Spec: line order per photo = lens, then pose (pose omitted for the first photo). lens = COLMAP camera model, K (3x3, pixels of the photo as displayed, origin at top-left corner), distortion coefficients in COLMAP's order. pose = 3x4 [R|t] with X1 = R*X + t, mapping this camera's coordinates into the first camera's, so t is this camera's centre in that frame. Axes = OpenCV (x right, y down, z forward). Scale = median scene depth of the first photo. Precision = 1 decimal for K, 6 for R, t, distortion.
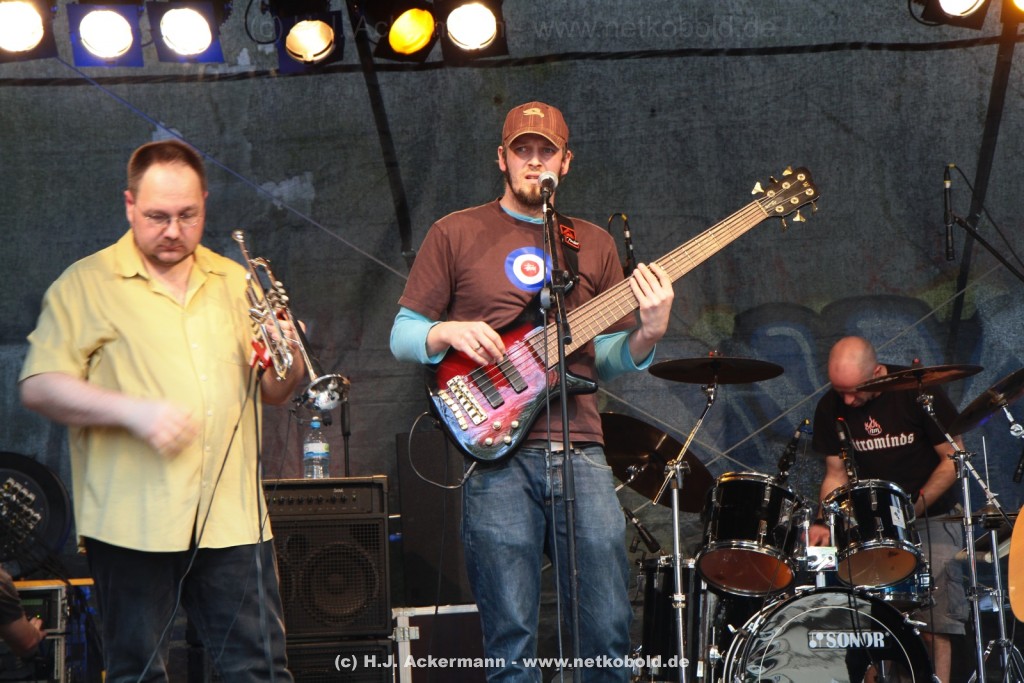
lens RADIAL K [[2170.0, 0, 509.4], [0, 2170.0, 347.2], [0, 0, 1]] dist [0.296920, 0.000000]
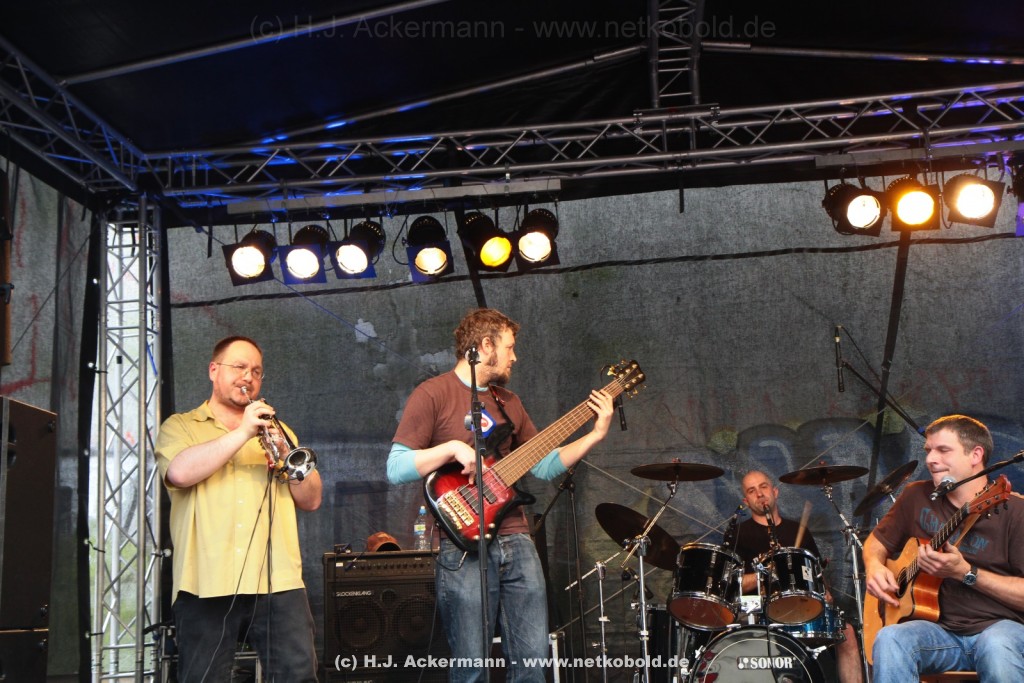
lens RADIAL K [[1329.2, 0, 518.3], [0, 1329.2, 347.6], [0, 0, 1]] dist [0.111126, 0.000000]
pose [[0.988924, -0.033244, -0.144651, 0.119794], [0.021225, 0.996252, -0.083855, 0.000563], [0.146897, 0.079856, 0.985923, 0.105535]]
